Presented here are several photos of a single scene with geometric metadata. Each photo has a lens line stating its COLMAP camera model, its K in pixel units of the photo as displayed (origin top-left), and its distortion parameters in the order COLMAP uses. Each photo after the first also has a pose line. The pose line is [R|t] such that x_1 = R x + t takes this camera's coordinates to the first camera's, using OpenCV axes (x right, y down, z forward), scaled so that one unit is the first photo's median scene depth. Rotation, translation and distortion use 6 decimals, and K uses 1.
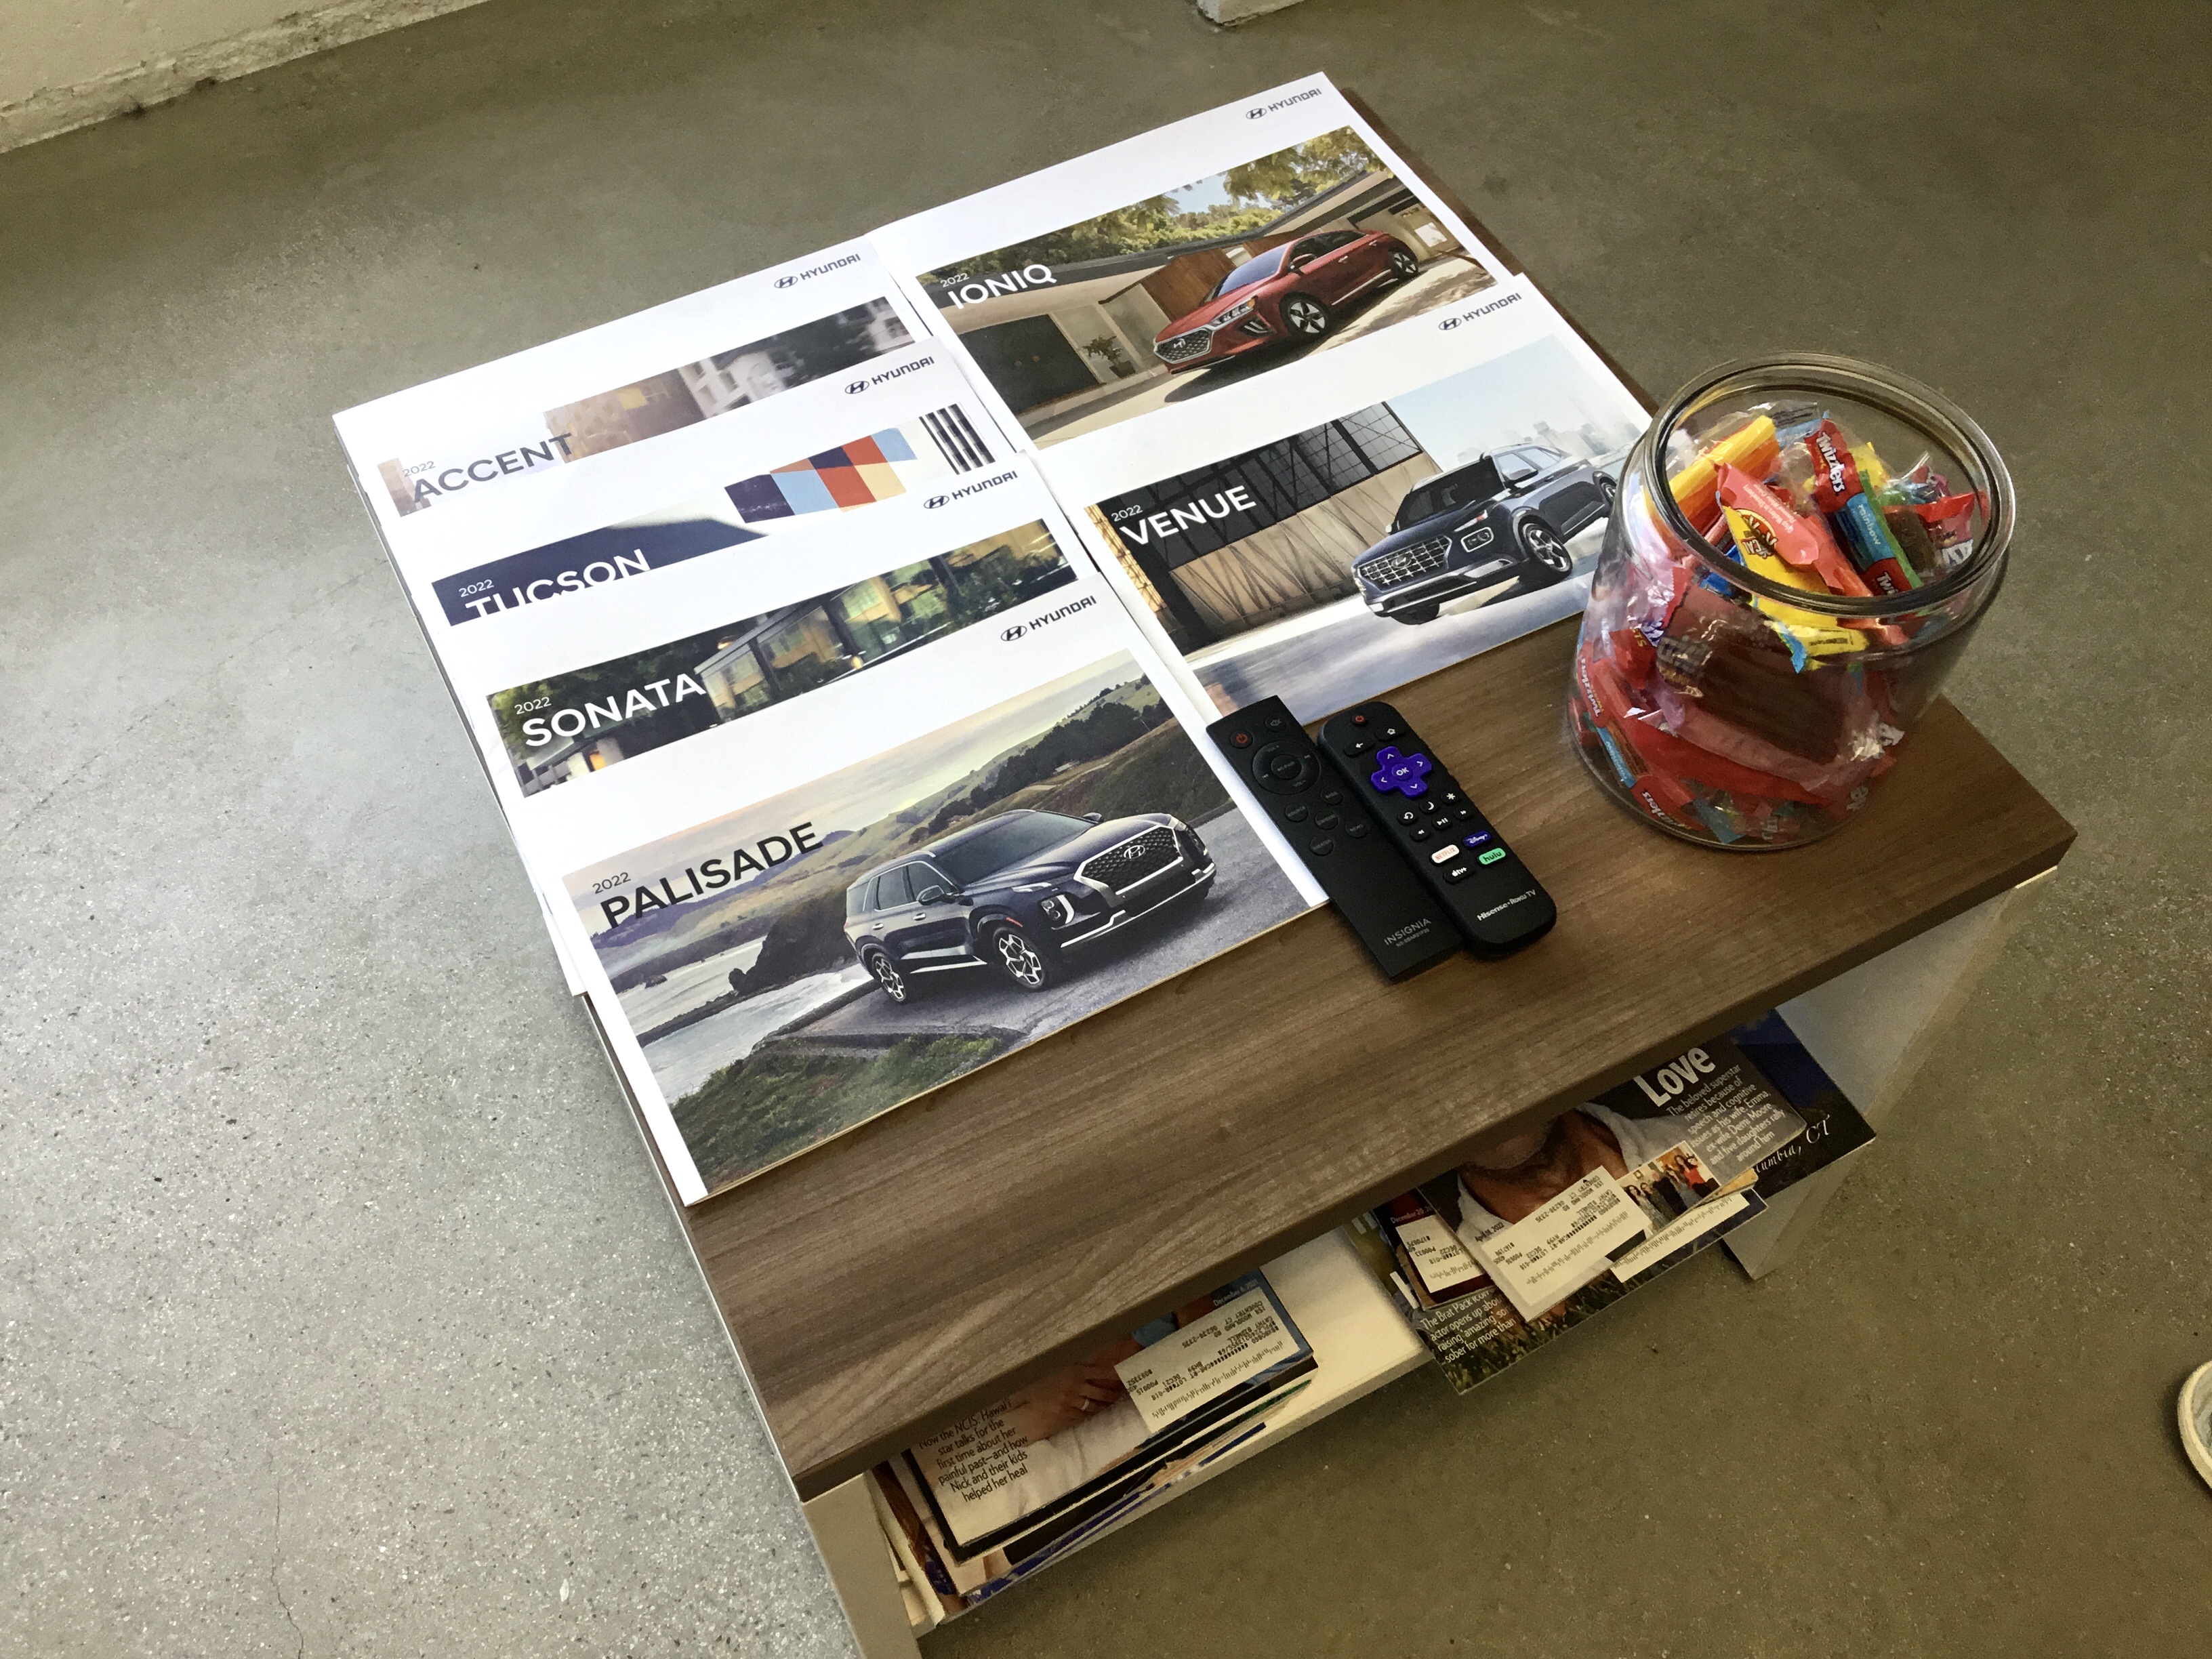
lens RADIAL K [[2067.6, 0, 1108.4], [0, 2067.6, 829.0], [0, 0, 1]] dist [0.021197, 0.000000]
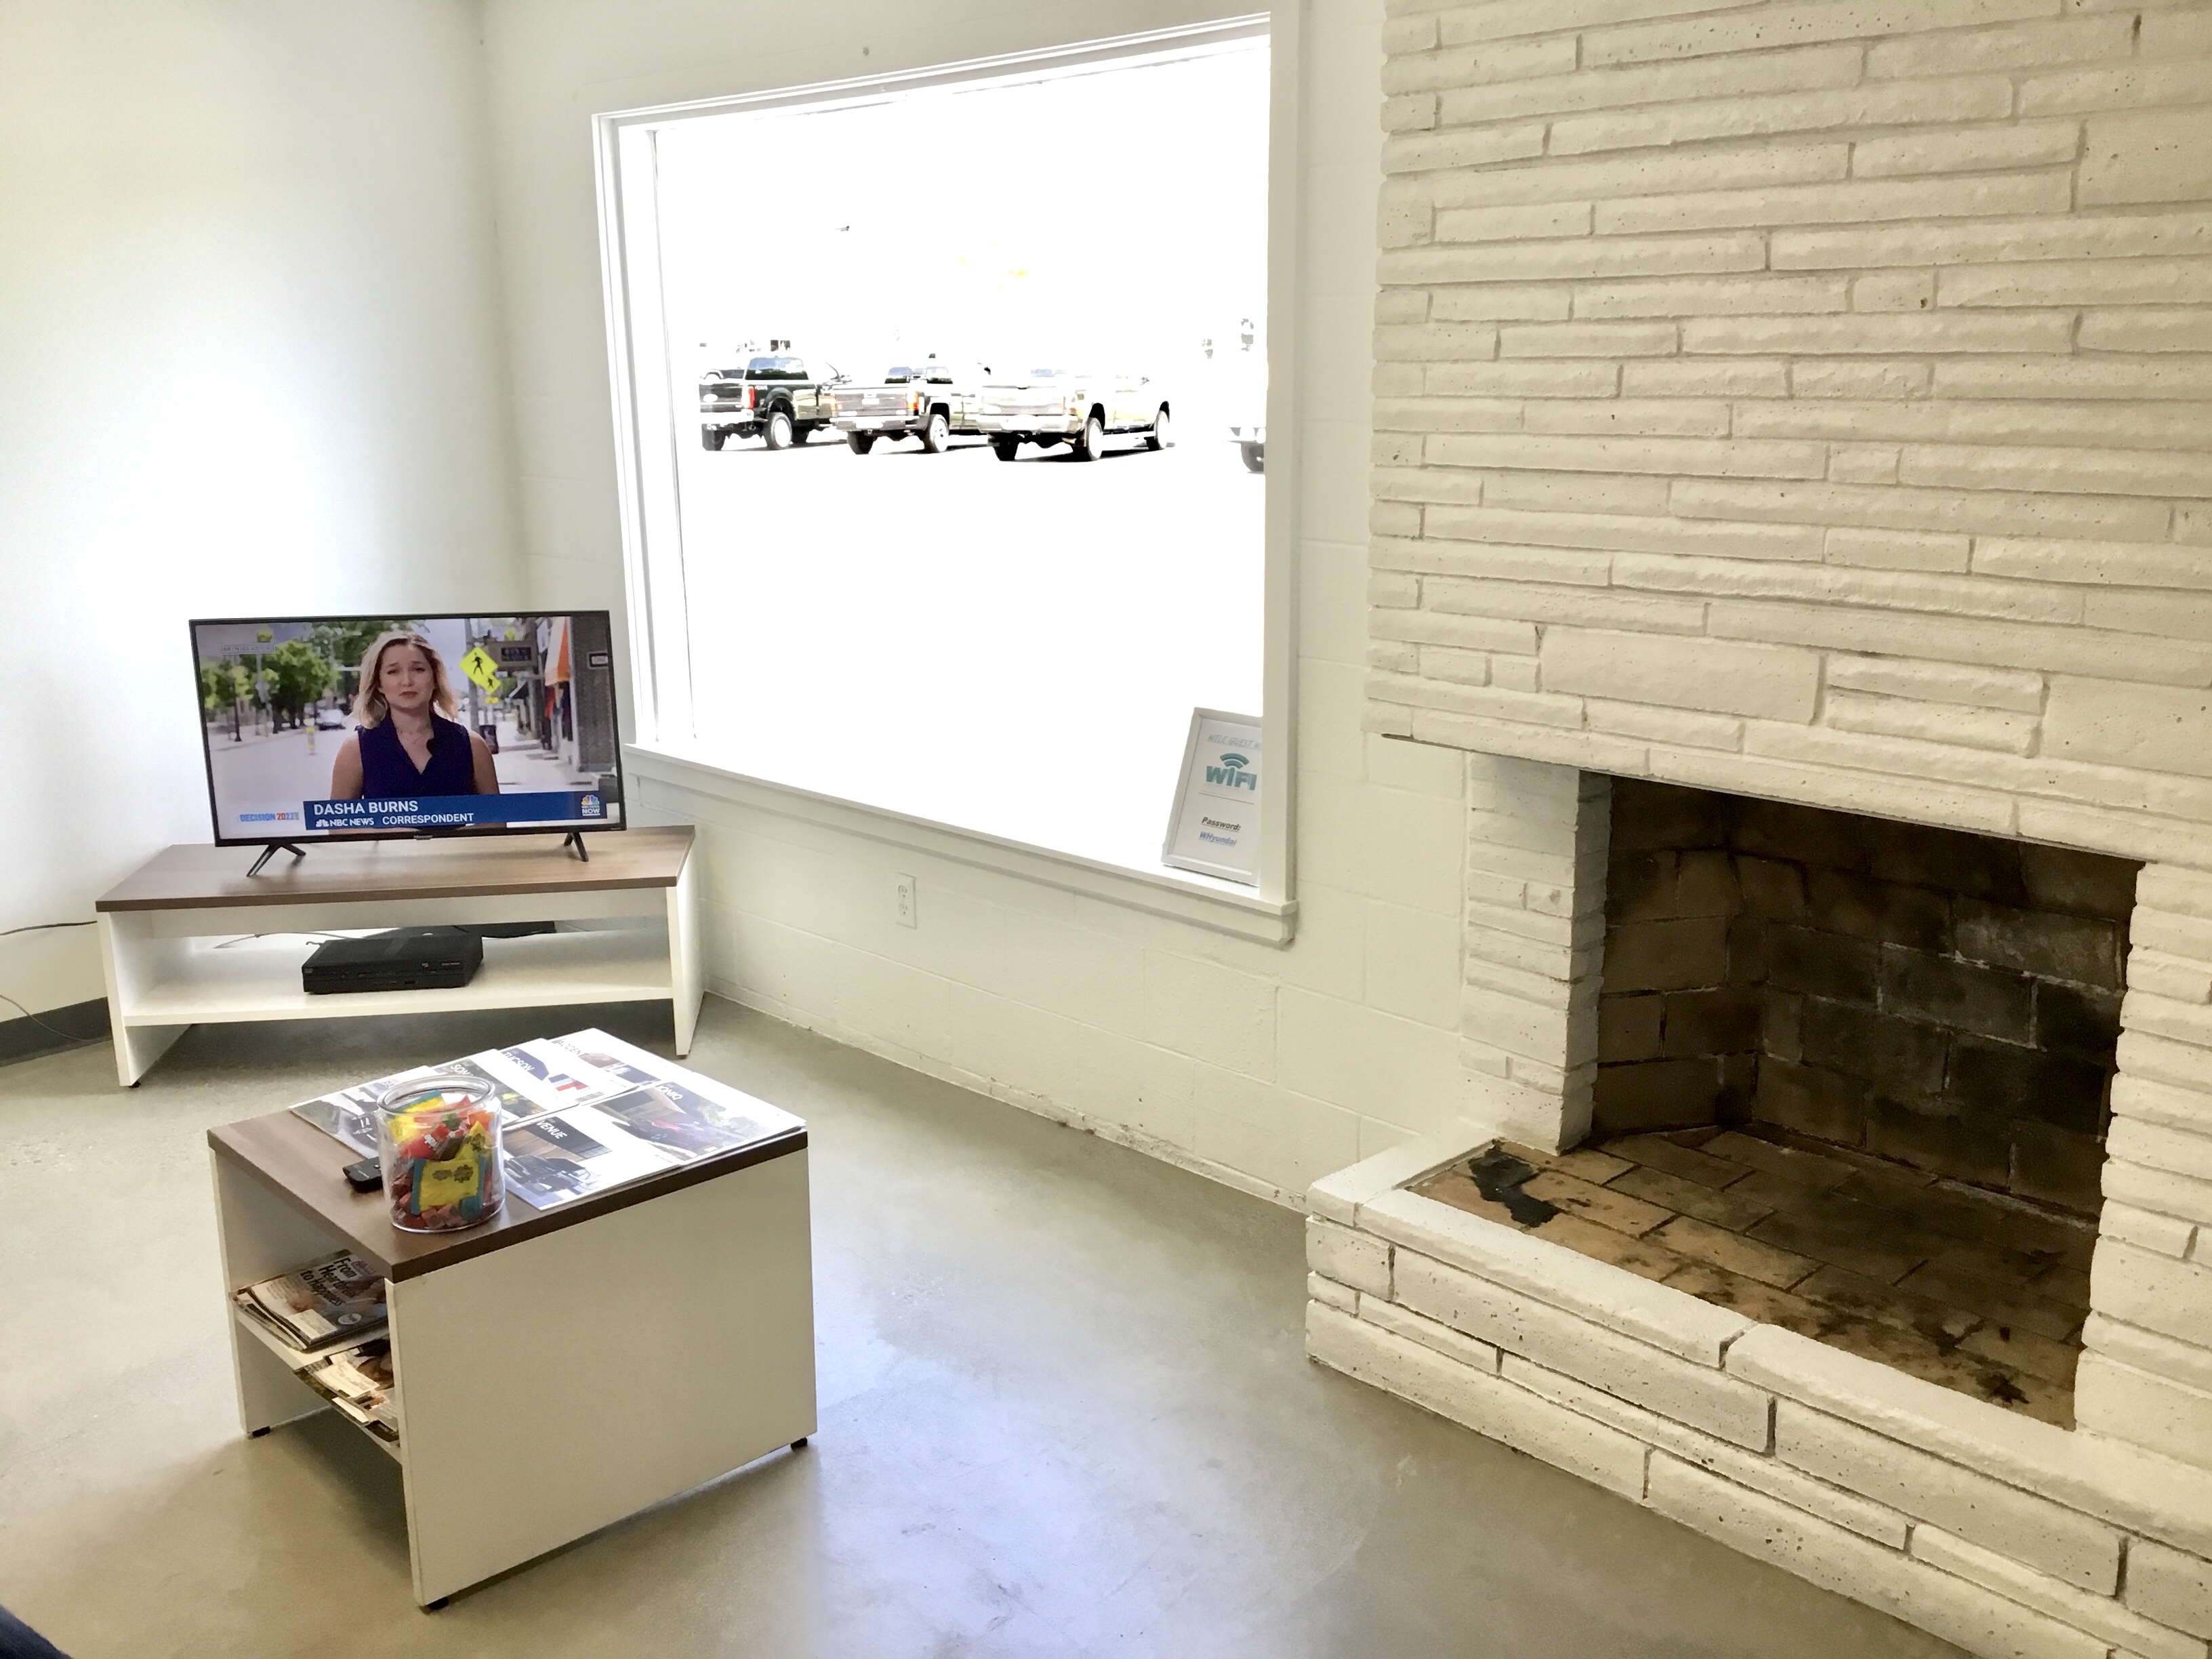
lens RADIAL K [[2067.6, 0, 1107.0], [0, 2067.6, 831.4], [0, 0, 1]] dist [0.021197, 0.000000]
pose [[0.253304, 0.220650, -0.941887, 2.730906], [-0.781320, 0.620768, -0.064699, -0.790709], [0.570417, 0.752304, 0.329642, 0.177859]]
